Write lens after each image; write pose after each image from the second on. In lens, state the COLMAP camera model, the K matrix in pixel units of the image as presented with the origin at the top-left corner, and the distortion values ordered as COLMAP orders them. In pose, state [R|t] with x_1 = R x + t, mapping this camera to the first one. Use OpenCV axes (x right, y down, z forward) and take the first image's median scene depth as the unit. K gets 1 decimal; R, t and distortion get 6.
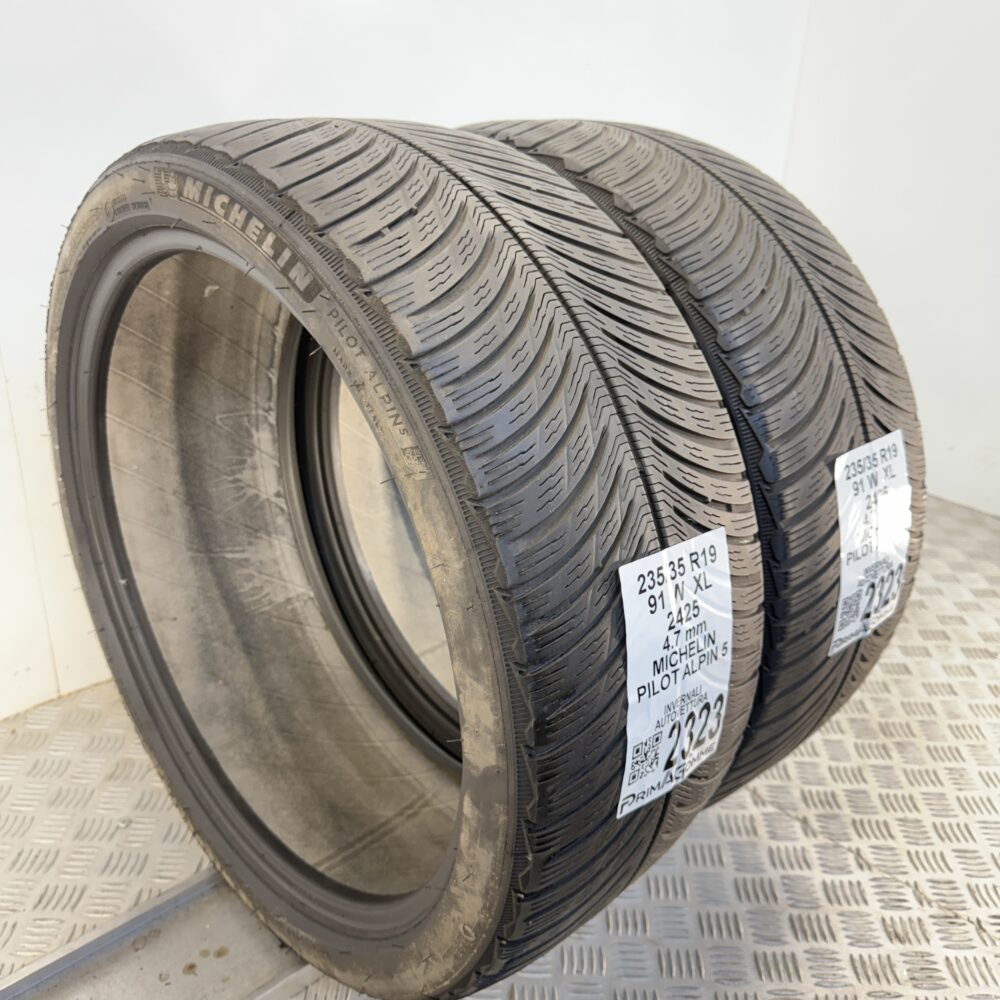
lens RADIAL K [[975.3, 0, 500.0], [0, 975.3, 500.0], [0, 0, 1]] dist [0.164851, -0.479986]
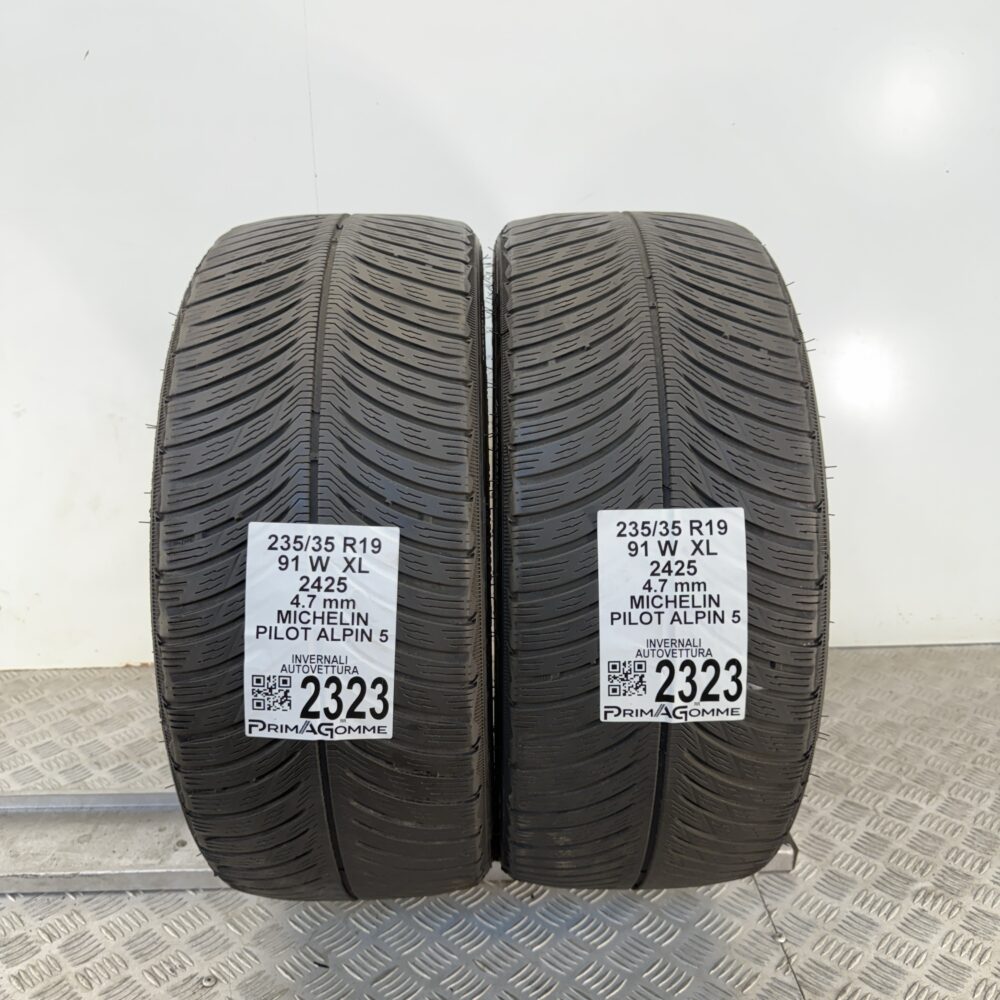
lens RADIAL K [[975.3, 0, 500.0], [0, 975.3, 500.0], [0, 0, 1]] dist [0.164851, -0.479986]
pose [[0.729515, 0.136506, -0.670204, 1.112404], [-0.234433, 0.970429, -0.057524, 0.035301], [0.642533, 0.199083, 0.739944, 0.233919]]
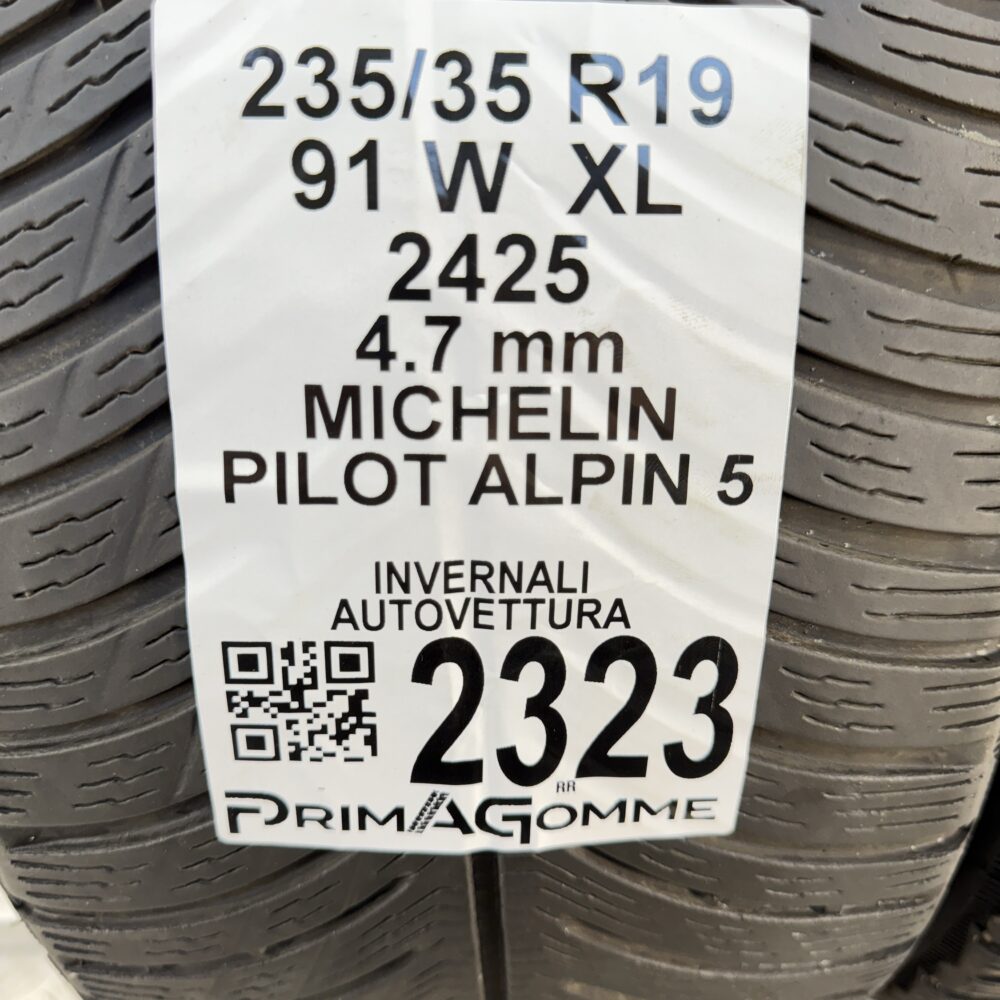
lens RADIAL K [[975.3, 0, 500.0], [0, 975.3, 500.0], [0, 0, 1]] dist [0.164851, -0.479986]
pose [[0.730232, 0.225246, -0.645000, 0.378923], [-0.205761, 0.972762, 0.106755, 0.148267], [0.651478, 0.054760, 0.756689, 0.784416]]
